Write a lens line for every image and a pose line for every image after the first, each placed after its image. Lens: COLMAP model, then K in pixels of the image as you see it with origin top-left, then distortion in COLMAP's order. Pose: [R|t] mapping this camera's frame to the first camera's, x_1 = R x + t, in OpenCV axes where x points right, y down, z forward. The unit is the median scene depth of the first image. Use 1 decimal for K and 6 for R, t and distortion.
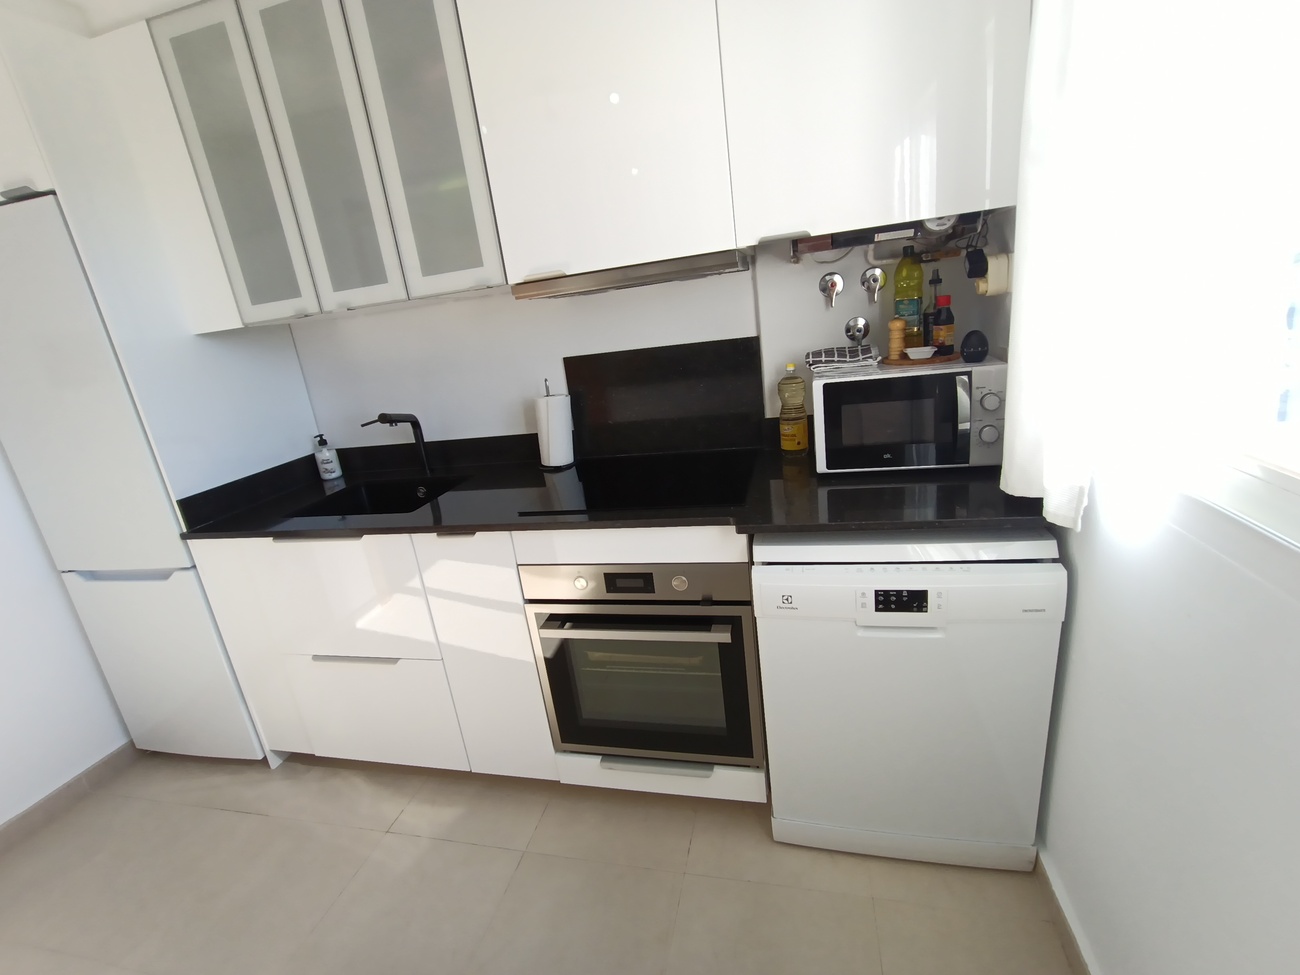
lens RADIAL K [[593.2, 0, 641.5], [0, 593.2, 487.0], [0, 0, 1]] dist [-0.022279, 0.011880]
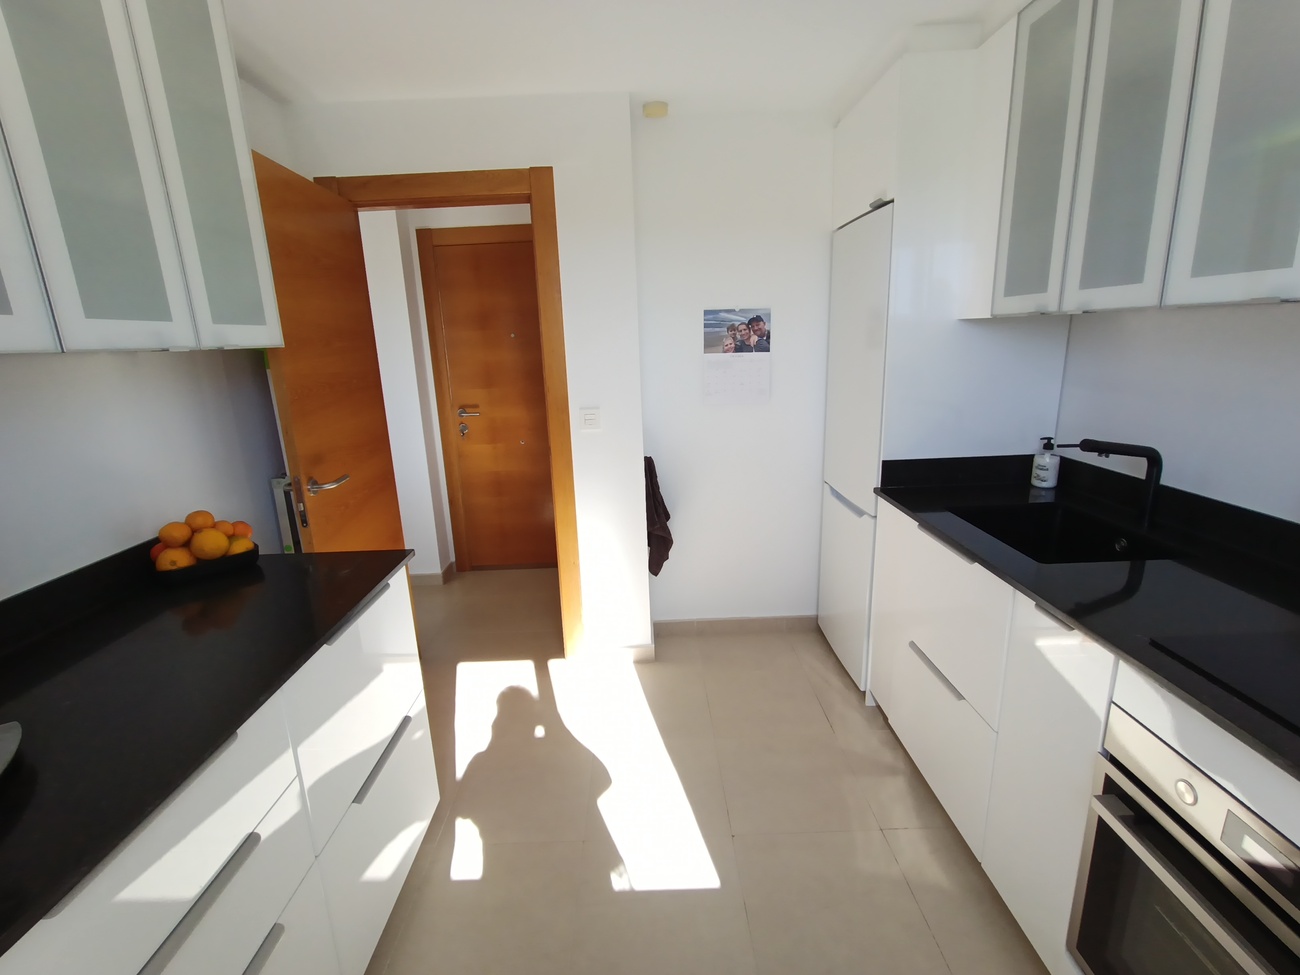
lens RADIAL K [[593.2, 0, 642.8], [0, 593.2, 485.1], [0, 0, 1]] dist [-0.022279, 0.011880]
pose [[0.237928, 0.348492, -0.906611, 0.181641], [-0.265421, 0.921217, 0.284449, -0.140075], [0.934313, 0.172955, 0.311681, 0.192096]]
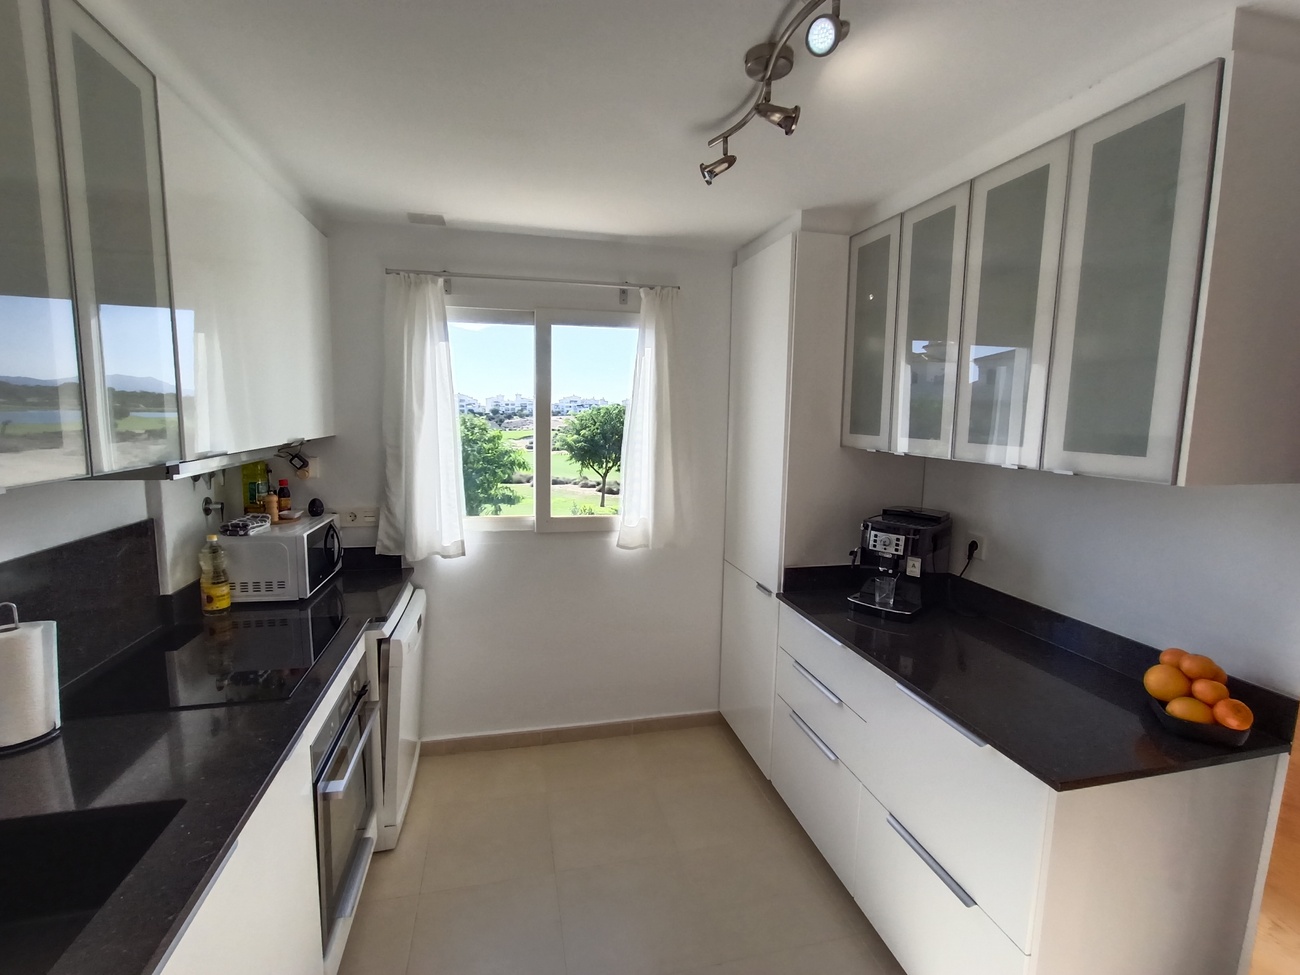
lens RADIAL K [[593.2, 0, 645.9], [0, 593.2, 488.0], [0, 0, 1]] dist [-0.022279, 0.011880]
pose [[-0.457673, 0.003377, 0.889114, -1.105768], [0.292784, 0.944792, 0.147123, -0.206015], [-0.839531, 0.327653, -0.433395, 0.717164]]
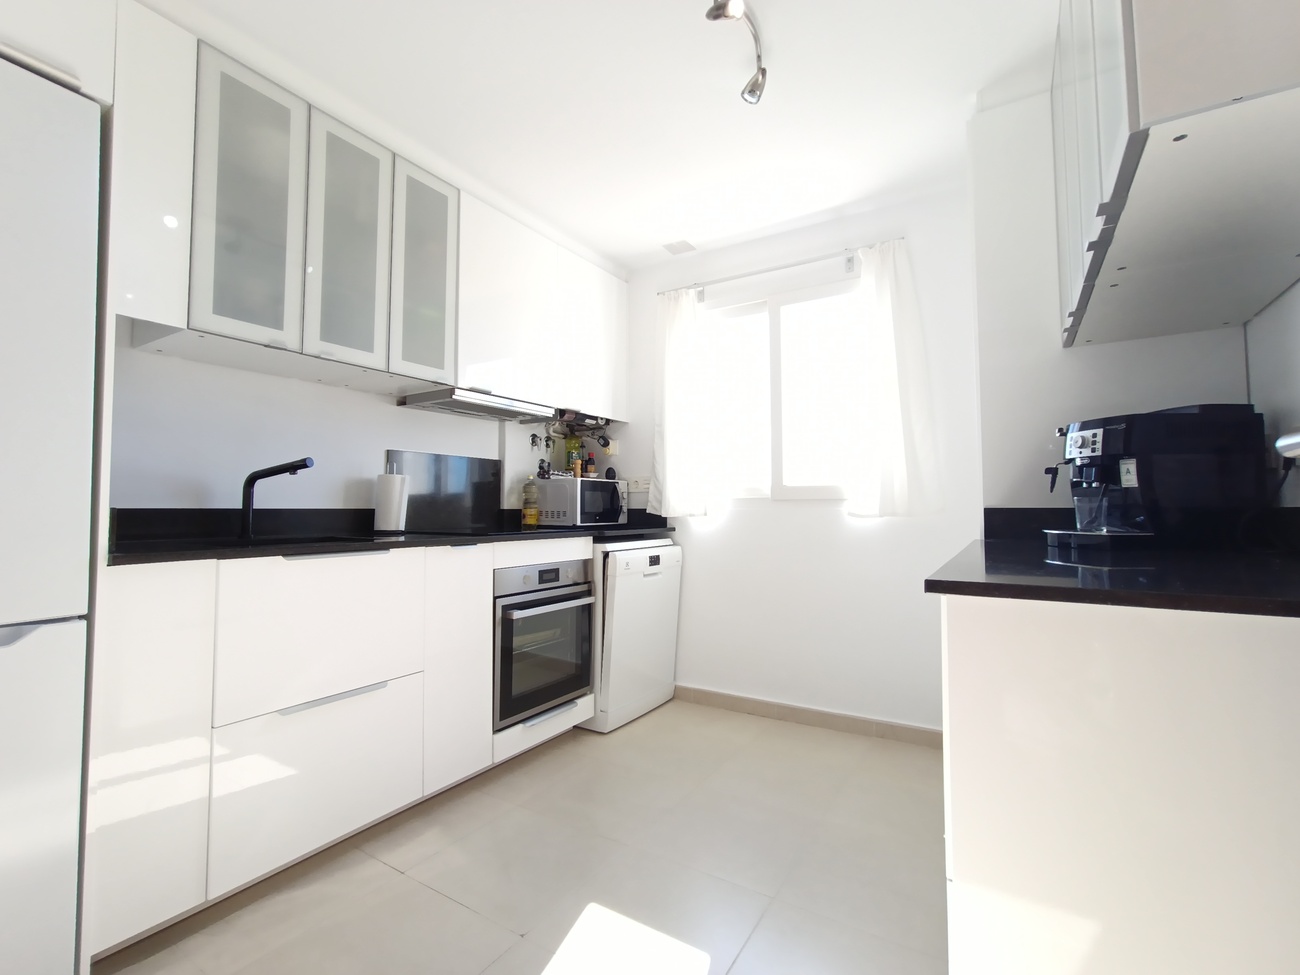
lens RADIAL K [[593.2, 0, 648.7], [0, 593.2, 487.9], [0, 0, 1]] dist [-0.022279, 0.011880]
pose [[0.306632, 0.157490, 0.938708, -1.243628], [0.238547, 0.942026, -0.235969, 0.317102], [-0.921451, 0.296282, 0.251287, 0.220357]]
